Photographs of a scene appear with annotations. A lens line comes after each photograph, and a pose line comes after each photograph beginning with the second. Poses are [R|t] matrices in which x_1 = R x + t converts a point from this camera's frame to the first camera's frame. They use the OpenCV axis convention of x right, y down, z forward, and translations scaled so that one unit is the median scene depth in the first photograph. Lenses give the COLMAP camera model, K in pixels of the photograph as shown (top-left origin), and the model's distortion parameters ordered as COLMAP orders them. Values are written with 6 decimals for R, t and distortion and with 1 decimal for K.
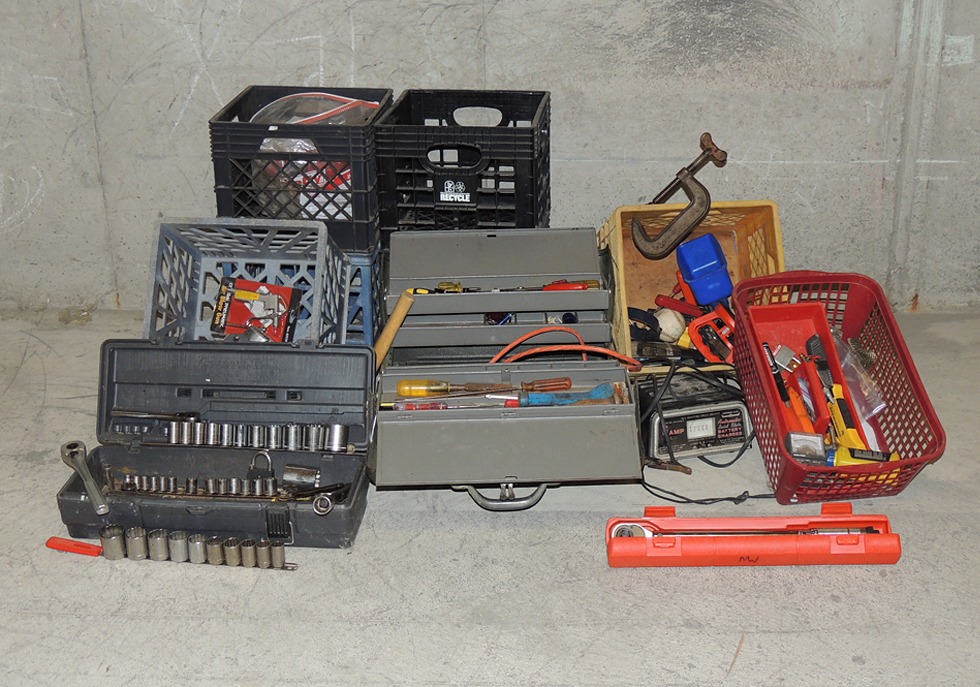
lens RADIAL K [[1286.3, 0, 488.0], [0, 1286.3, 341.7], [0, 0, 1]] dist [0.013414, 0.000000]
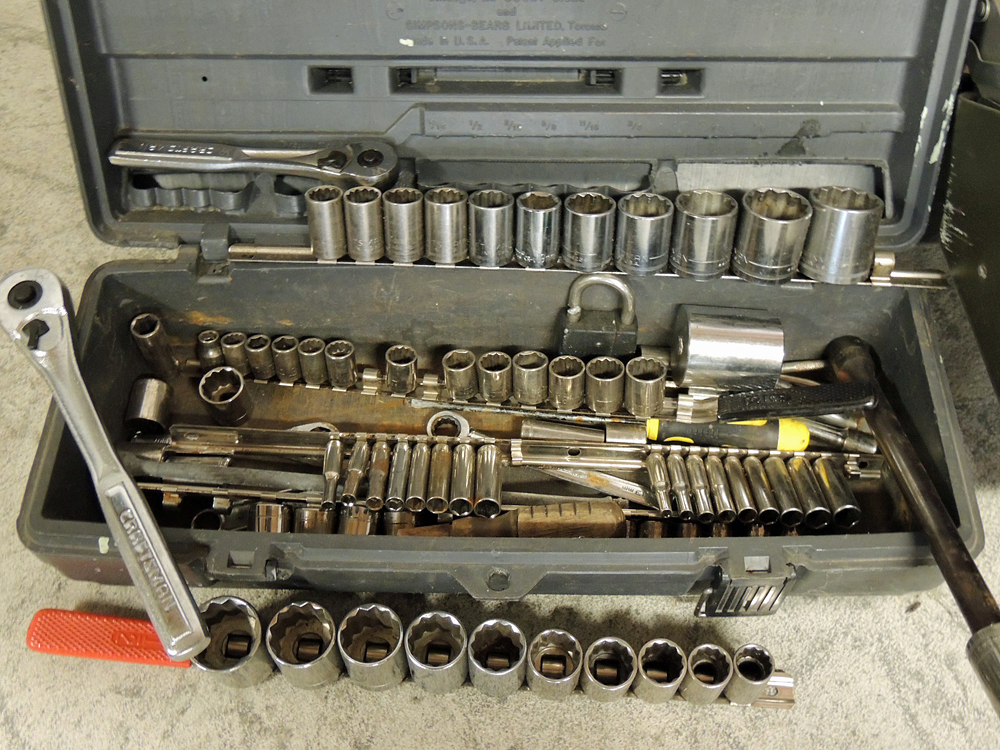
lens RADIAL K [[1030.6, 0, 502.5], [0, 1030.6, 375.0], [0, 0, 1]] dist [-0.030464, 0.000000]
pose [[0.997564, -0.056325, 0.041145, -0.209637], [0.022807, 0.820832, 0.570714, -0.045183], [-0.065919, -0.568386, 0.820117, 0.751324]]
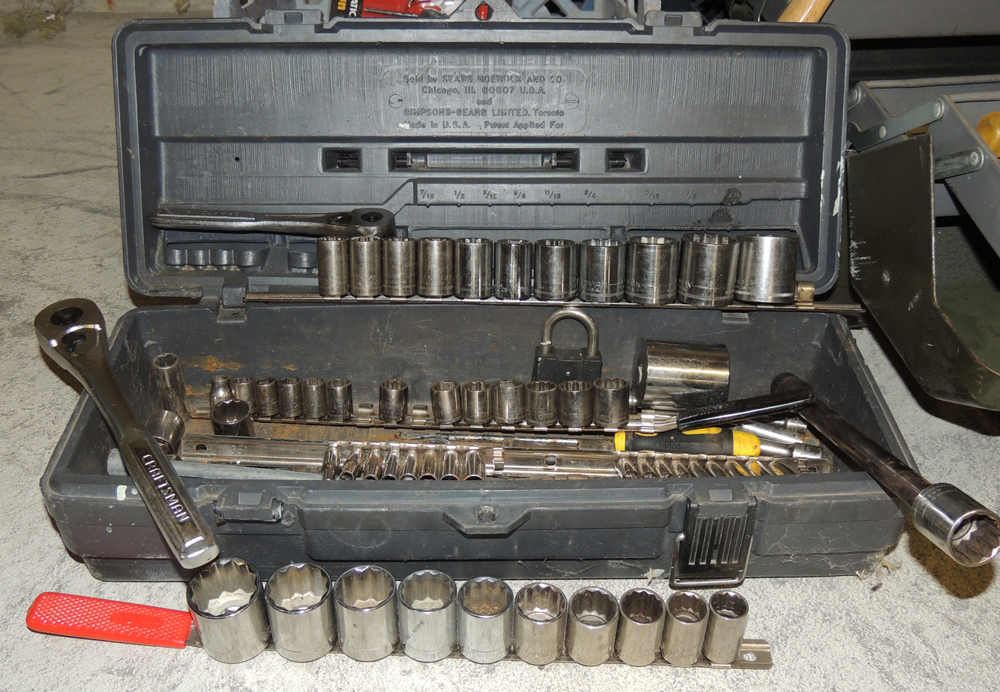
lens RADIAL K [[1028.9, 0, 499.0], [0, 1028.9, 345.5], [0, 0, 1]] dist [-0.023052, 0.000000]
pose [[0.994471, -0.045295, 0.094738, -0.221989], [0.022027, 0.972097, 0.233545, 0.022610], [-0.102673, -0.230167, 0.967720, 0.683921]]
